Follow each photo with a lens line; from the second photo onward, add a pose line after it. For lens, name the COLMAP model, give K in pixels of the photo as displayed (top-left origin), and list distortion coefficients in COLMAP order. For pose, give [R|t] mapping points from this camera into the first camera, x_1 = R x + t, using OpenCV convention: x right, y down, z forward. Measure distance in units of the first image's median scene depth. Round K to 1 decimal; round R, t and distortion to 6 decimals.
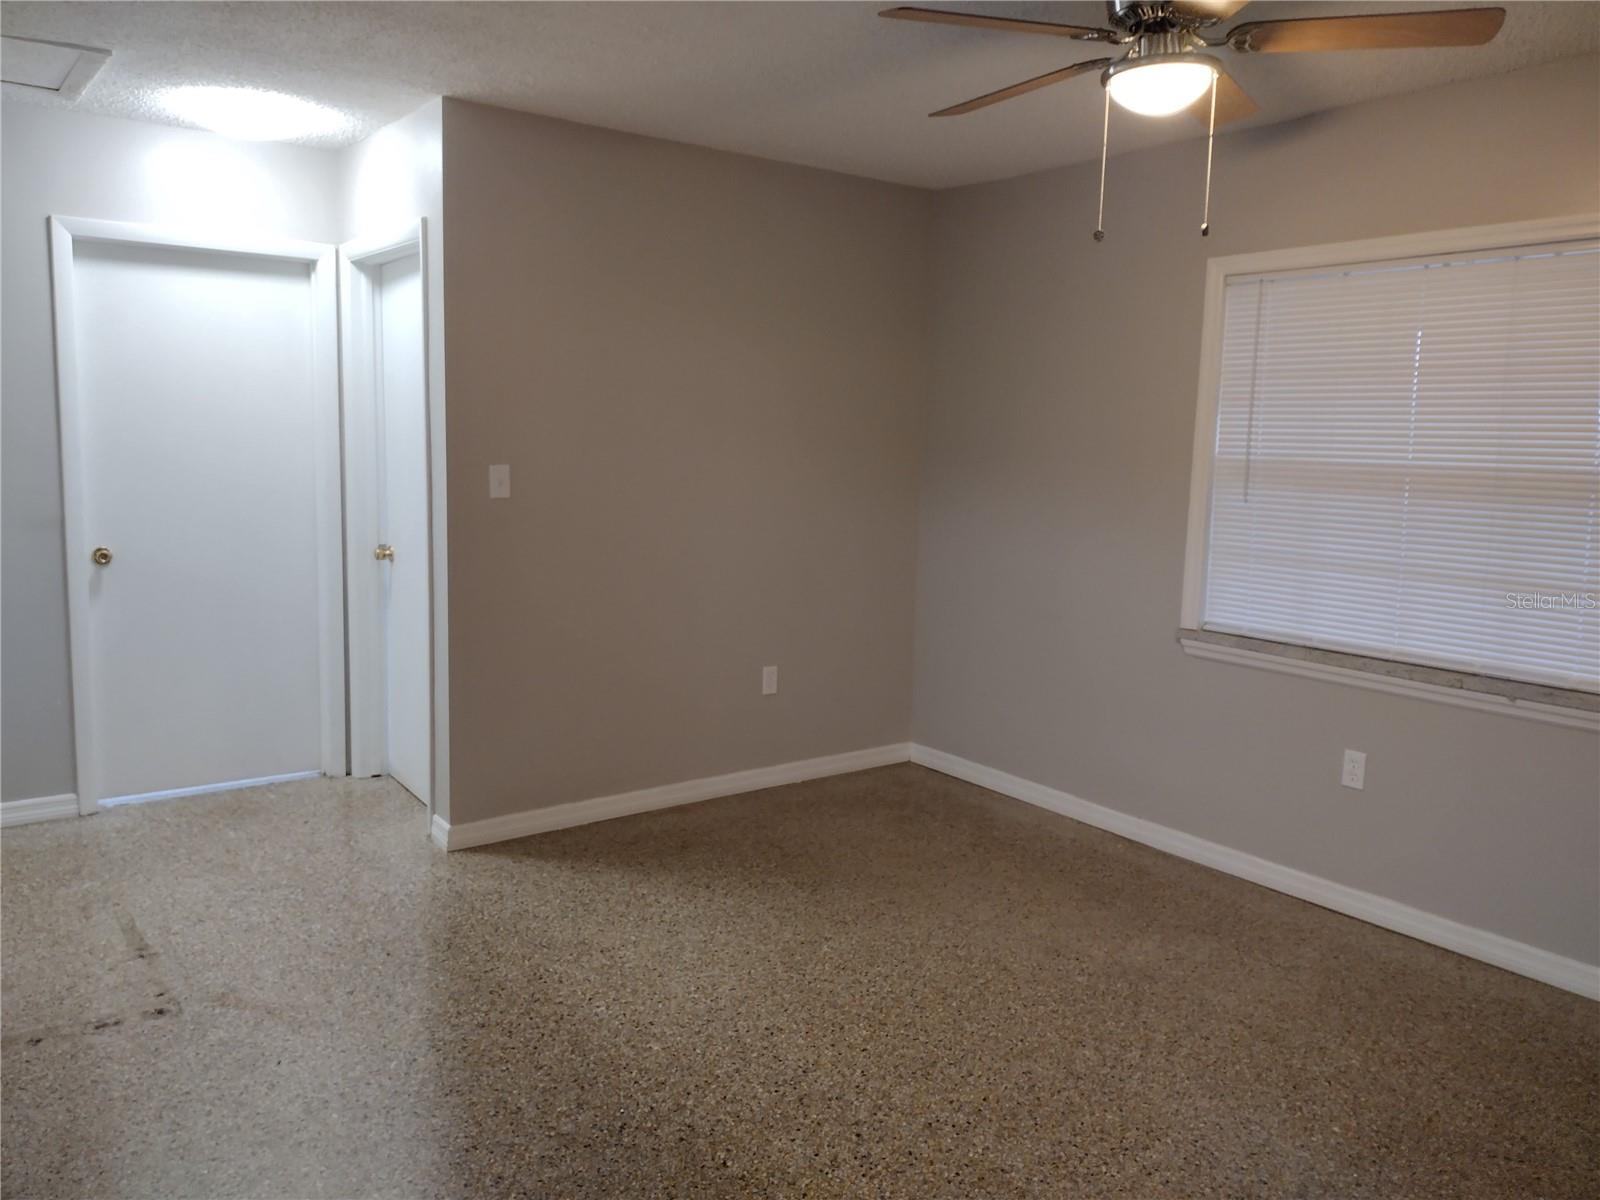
lens RADIAL K [[1192.6, 0, 796.2], [0, 1192.6, 598.2], [0, 0, 1]] dist [0.001174, -0.002648]
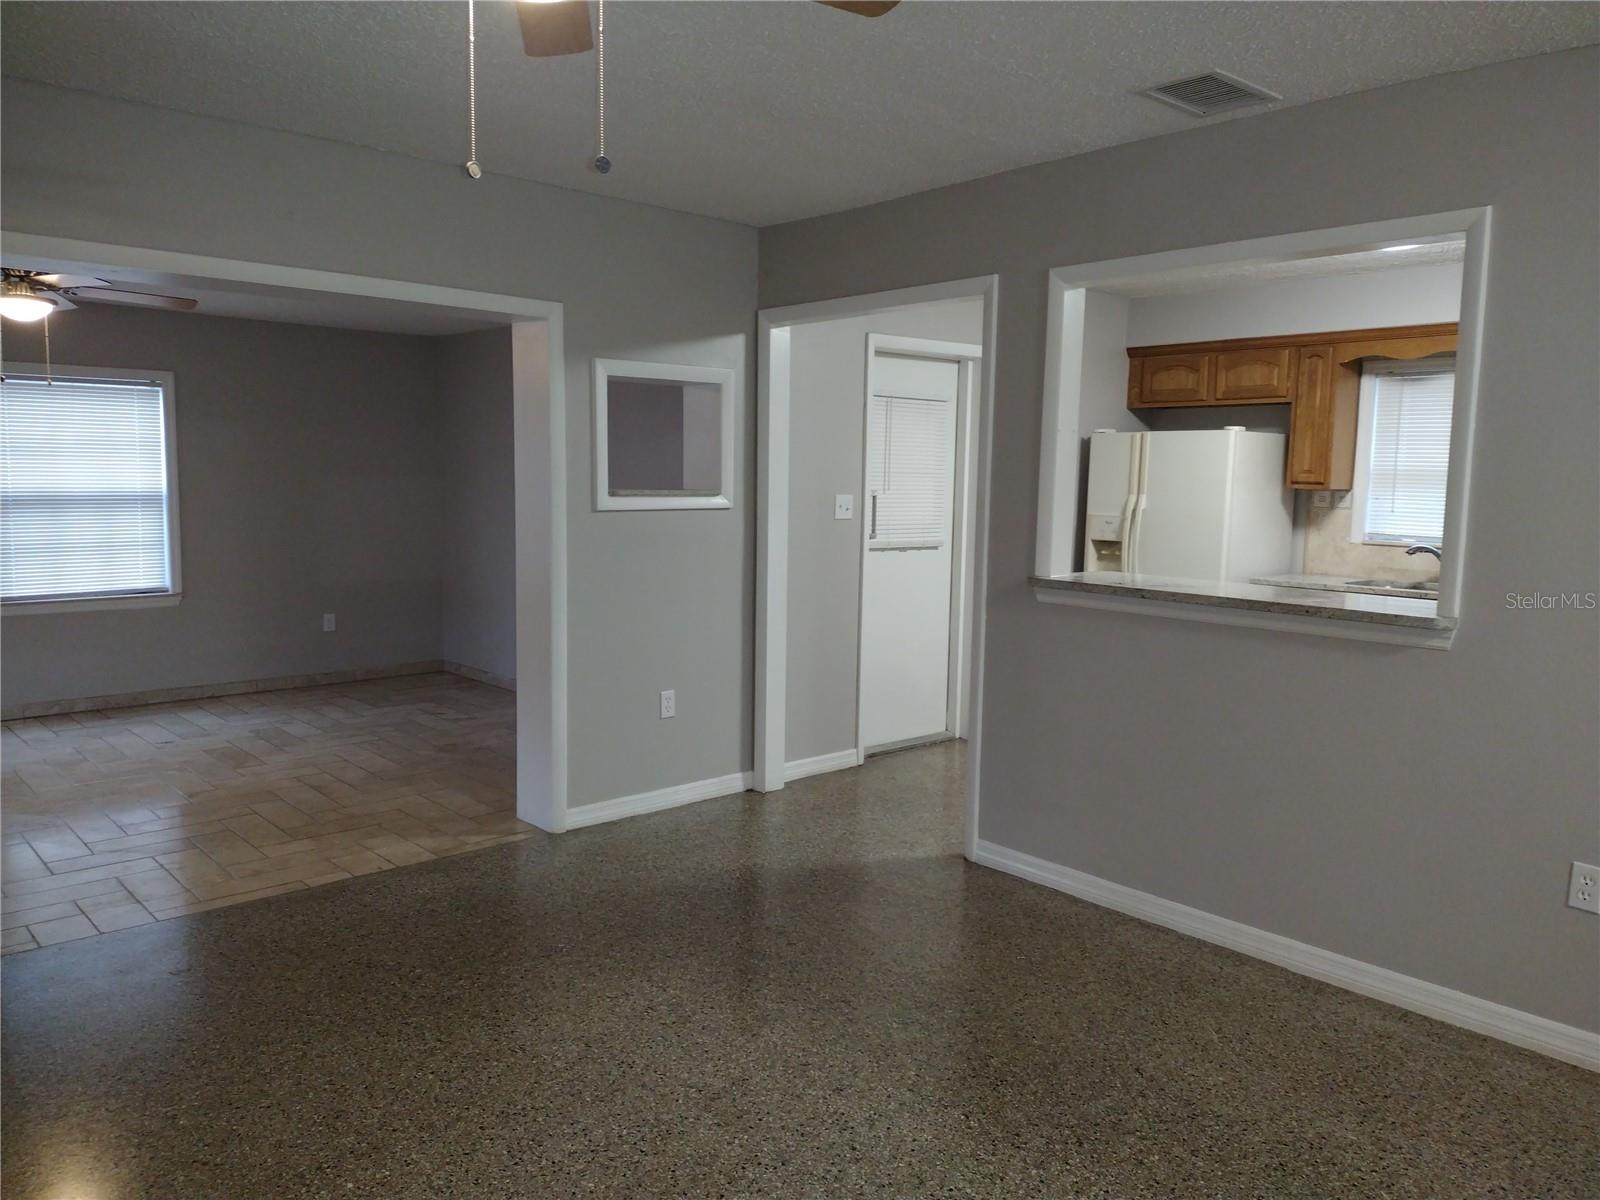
lens RADIAL K [[1146.9, 0, 797.7], [0, 1146.9, 602.2], [0, 0, 1]] dist [0.006210, -0.001719]
pose [[-0.993859, -0.027939, -0.107073, 0.180074], [-0.053591, 0.968084, 0.244830, -0.199625], [0.096815, 0.249064, -0.963636, 1.508092]]
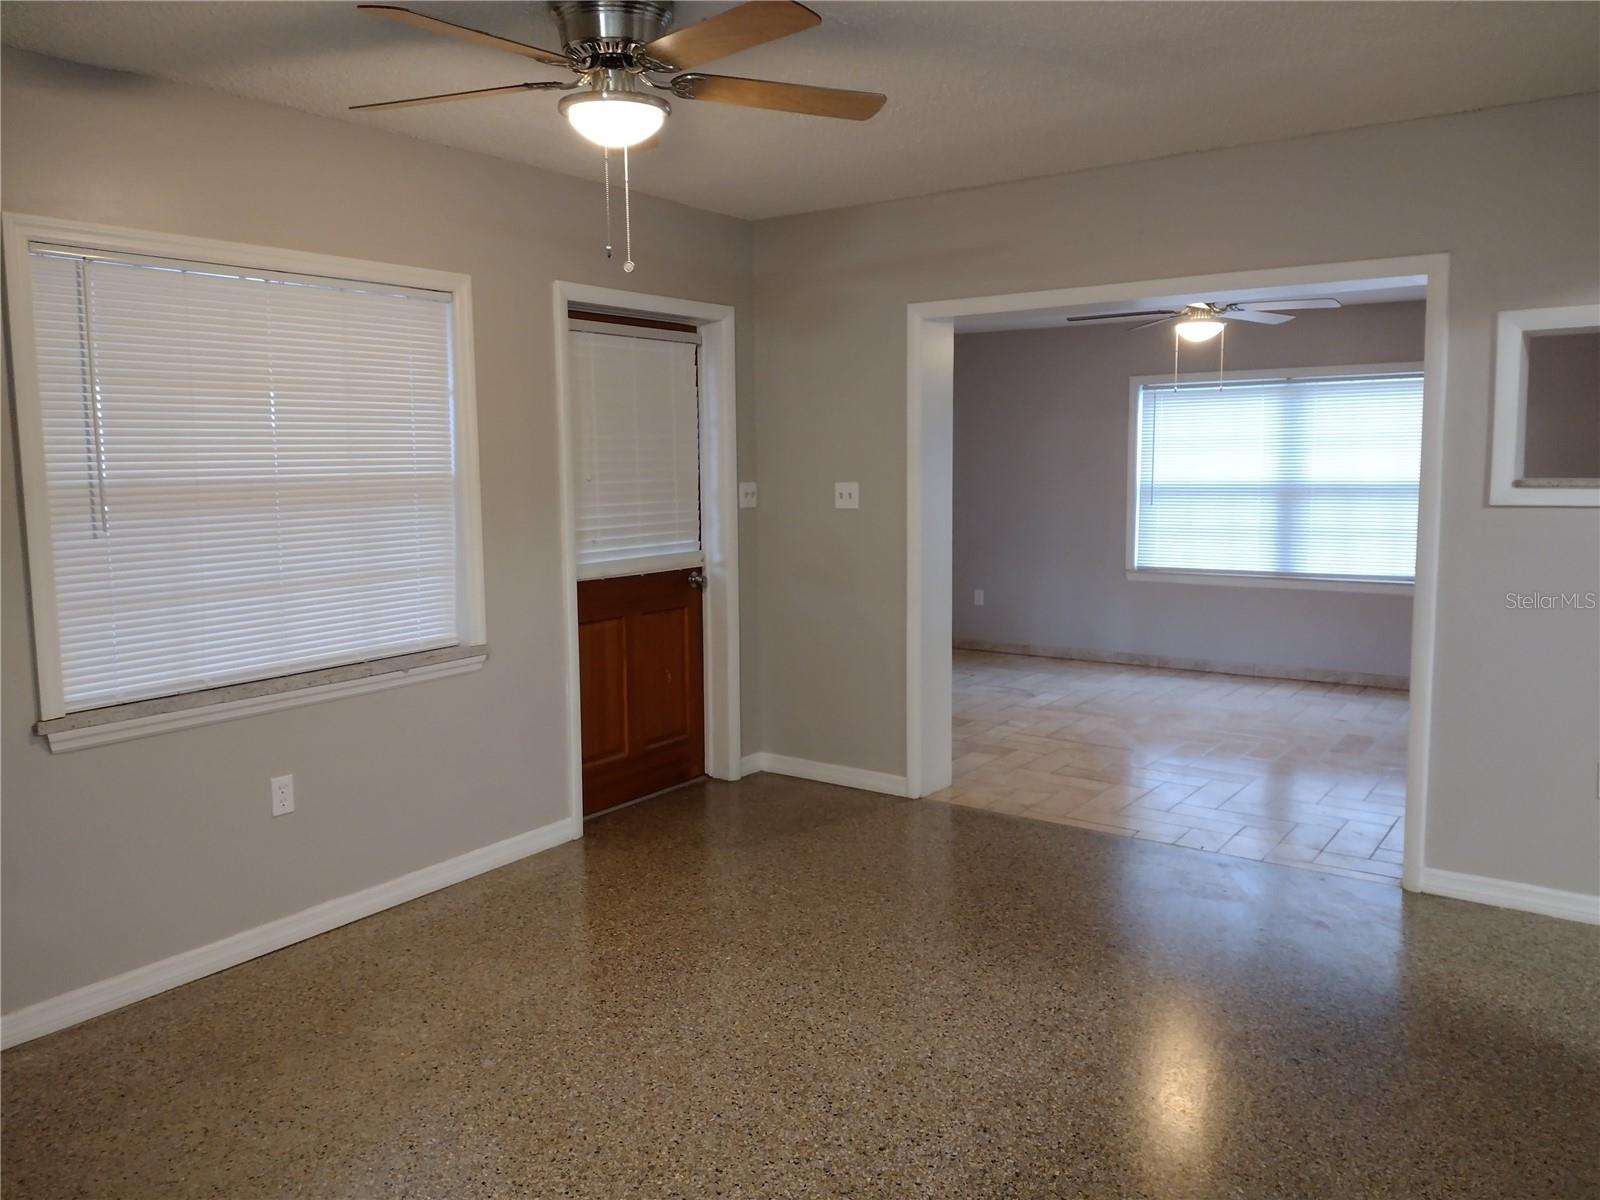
lens RADIAL K [[1192.6, 0, 783.3], [0, 1192.6, 604.2], [0, 0, 1]] dist [0.001174, -0.002648]
pose [[-0.304548, -0.138842, 0.942323, -0.667170], [0.134671, 0.973104, 0.186902, -0.162738], [-0.942928, 0.183824, -0.277659, 1.050783]]
